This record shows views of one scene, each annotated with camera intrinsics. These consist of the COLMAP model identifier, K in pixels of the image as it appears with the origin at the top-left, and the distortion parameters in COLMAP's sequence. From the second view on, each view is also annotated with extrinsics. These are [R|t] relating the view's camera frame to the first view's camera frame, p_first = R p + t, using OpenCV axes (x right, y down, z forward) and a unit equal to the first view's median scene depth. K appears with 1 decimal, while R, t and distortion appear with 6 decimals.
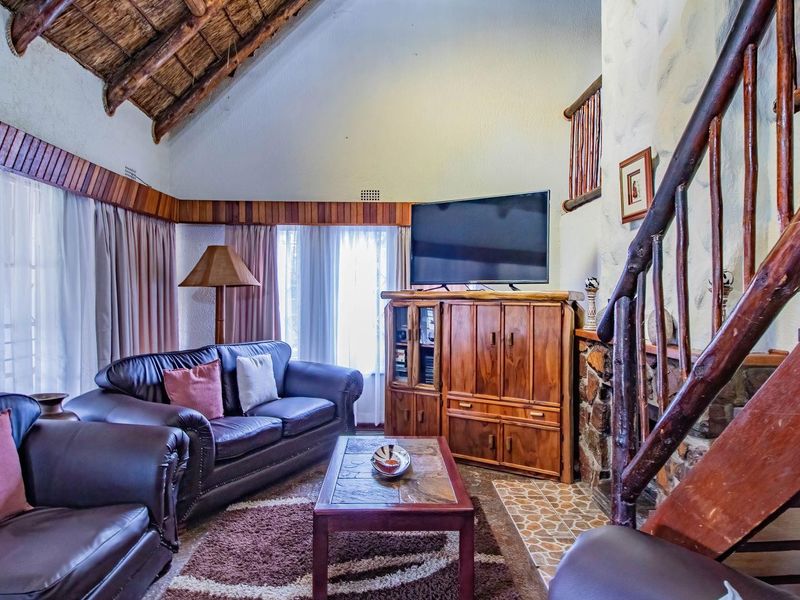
lens RADIAL K [[521.3, 0, 400.0], [0, 521.3, 300.0], [0, 0, 1]] dist [0.003227, -0.000643]
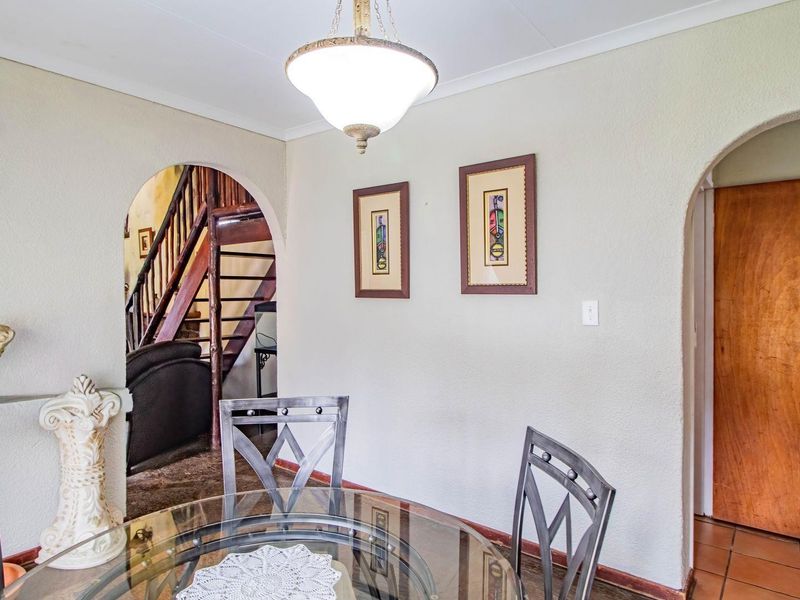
lens RADIAL K [[521.3, 0, 400.0], [0, 521.3, 300.0], [0, 0, 1]] dist [0.003227, -0.000643]
pose [[0.668744, -0.014971, 0.743342, -0.389784], [0.002268, 0.999834, 0.018097, -0.002616], [-0.743489, -0.010416, 0.668667, -1.048664]]
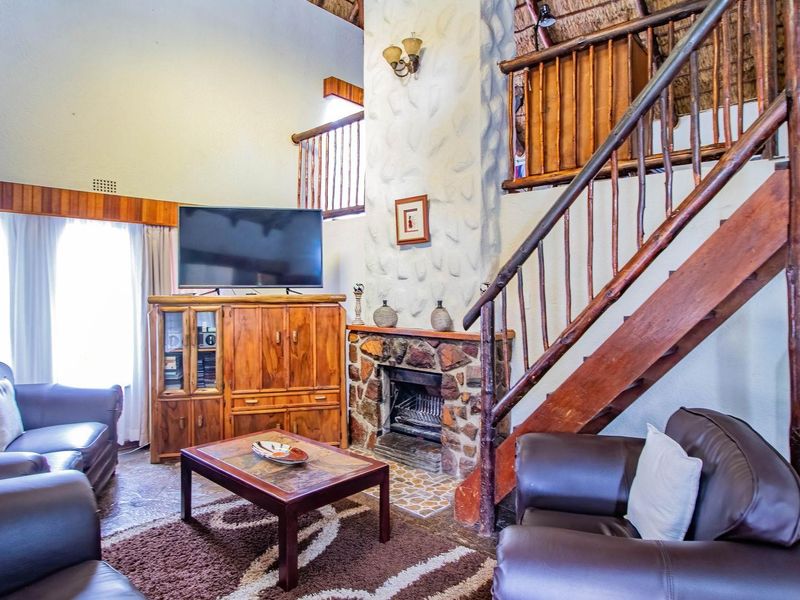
lens RADIAL K [[521.3, 0, 400.0], [0, 521.3, 300.0], [0, 0, 1]] dist [0.003227, -0.000643]
pose [[0.697528, -0.021080, 0.716247, -0.442658], [0.015392, 0.999777, 0.014435, -0.017982], [-0.716392, 0.000956, 0.697698, 0.036543]]
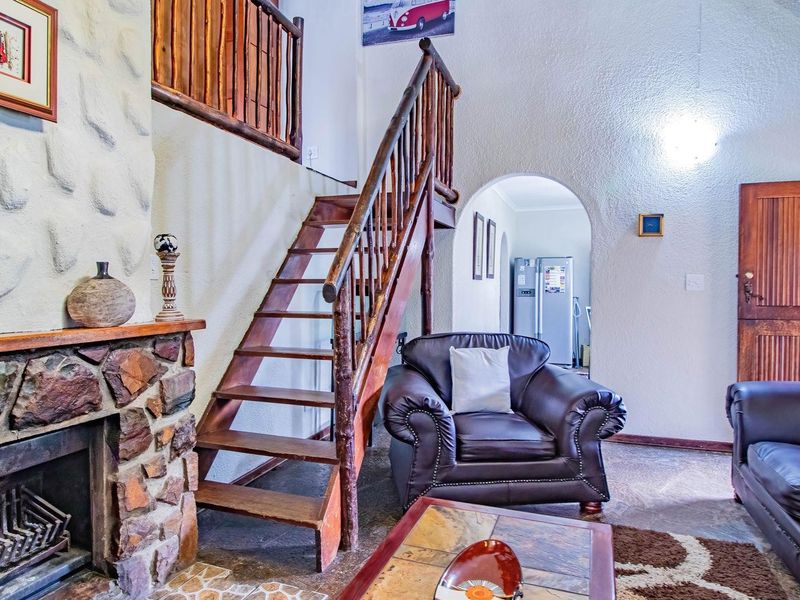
lens RADIAL K [[521.3, 0, 400.0], [0, 521.3, 300.0], [0, 0, 1]] dist [0.003227, -0.000643]
pose [[-0.939247, -0.021271, 0.342581, -0.076789], [-0.007356, 0.999096, 0.041868, 0.012136], [-0.343162, 0.036804, -0.938555, 1.061372]]
